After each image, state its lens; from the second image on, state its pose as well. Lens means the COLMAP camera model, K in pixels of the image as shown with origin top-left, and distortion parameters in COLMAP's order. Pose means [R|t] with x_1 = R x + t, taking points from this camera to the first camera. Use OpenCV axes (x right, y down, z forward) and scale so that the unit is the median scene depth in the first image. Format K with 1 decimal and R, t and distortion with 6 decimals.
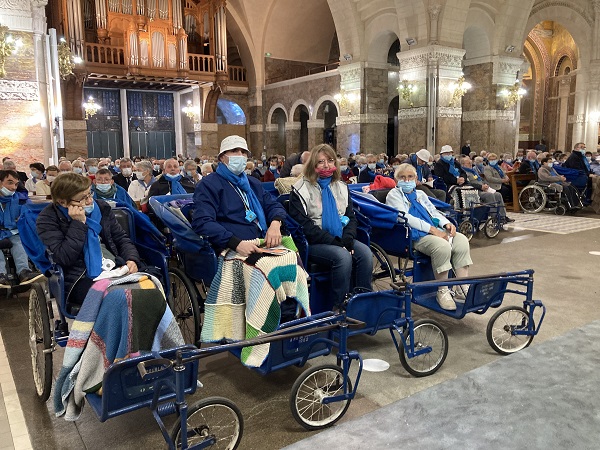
lens RADIAL K [[497.6, 0, 297.8], [0, 497.6, 226.1], [0, 0, 1]] dist [0.009071, -0.009961]
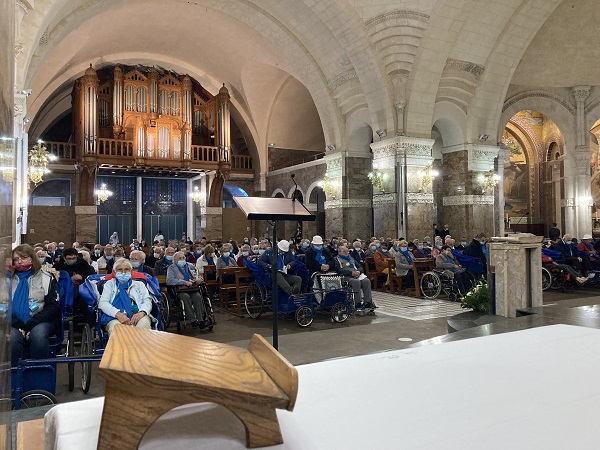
lens RADIAL K [[497.6, 0, 303.7], [0, 497.6, 227.4], [0, 0, 1]] dist [0.009071, -0.009961]
pose [[0.995151, 0.001432, -0.098351, 0.139809], [-0.016616, 0.987972, -0.153740, -0.004184], [0.096948, 0.154629, 0.983204, -0.026207]]
